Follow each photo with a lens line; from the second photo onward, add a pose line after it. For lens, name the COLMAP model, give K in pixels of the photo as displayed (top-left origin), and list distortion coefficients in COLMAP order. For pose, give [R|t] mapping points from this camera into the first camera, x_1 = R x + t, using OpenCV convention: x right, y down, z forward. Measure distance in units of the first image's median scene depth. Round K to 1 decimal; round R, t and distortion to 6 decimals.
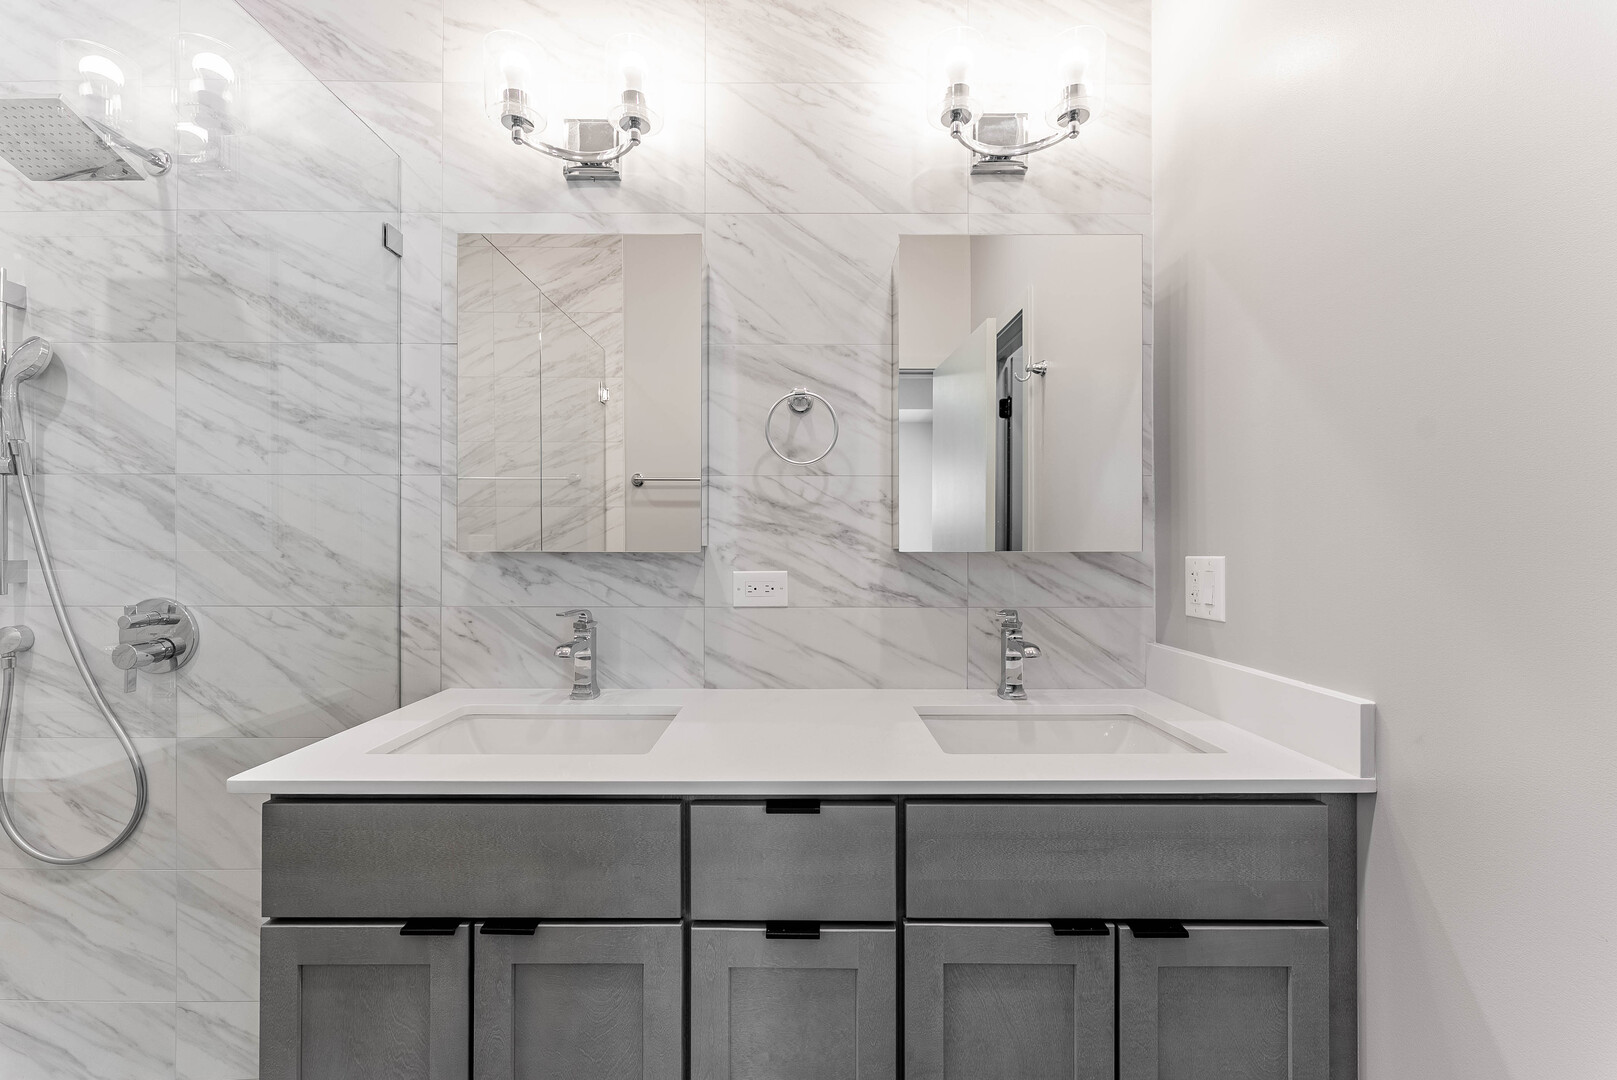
lens RADIAL K [[677.5, 0, 804.8], [0, 677.5, 548.7], [0, 0, 1]] dist [-0.001066, 0.000210]
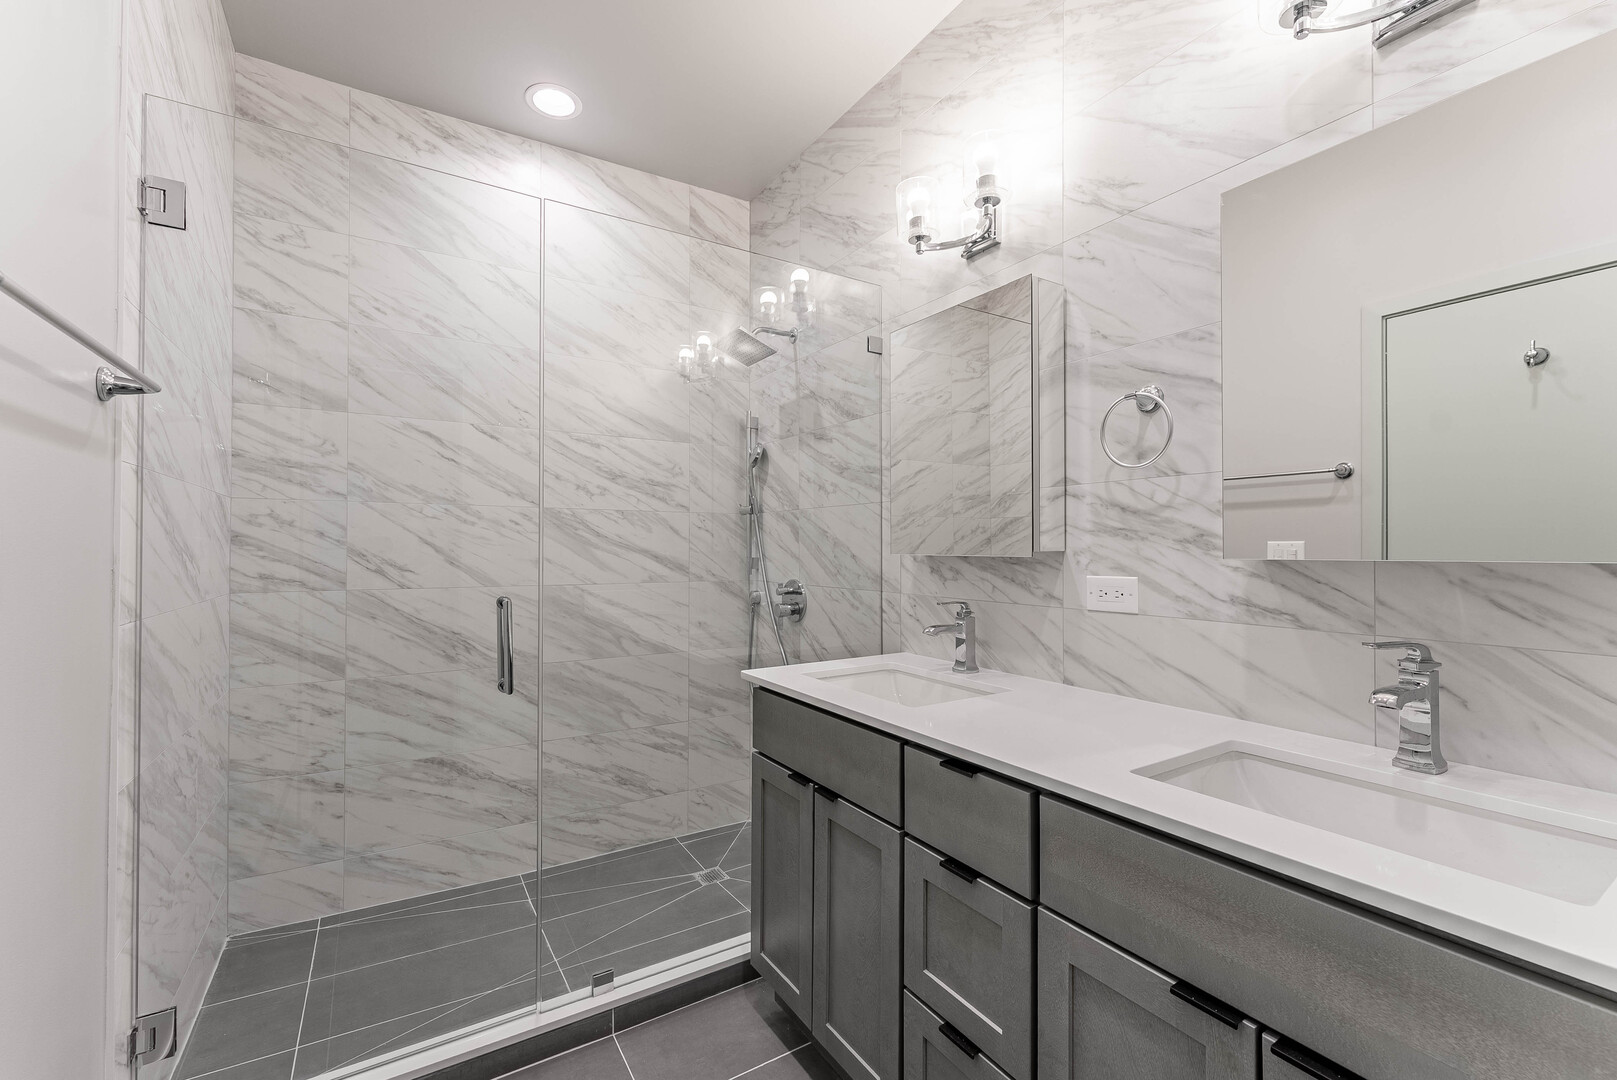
lens RADIAL K [[677.5, 0, 791.5], [0, 677.5, 551.5], [0, 0, 1]] dist [-0.001066, 0.000210]
pose [[0.515338, 0.003238, -0.856981, 0.561599], [-0.004620, 0.999989, 0.001000, -0.002702], [0.856974, 0.003444, 0.515348, 0.076384]]
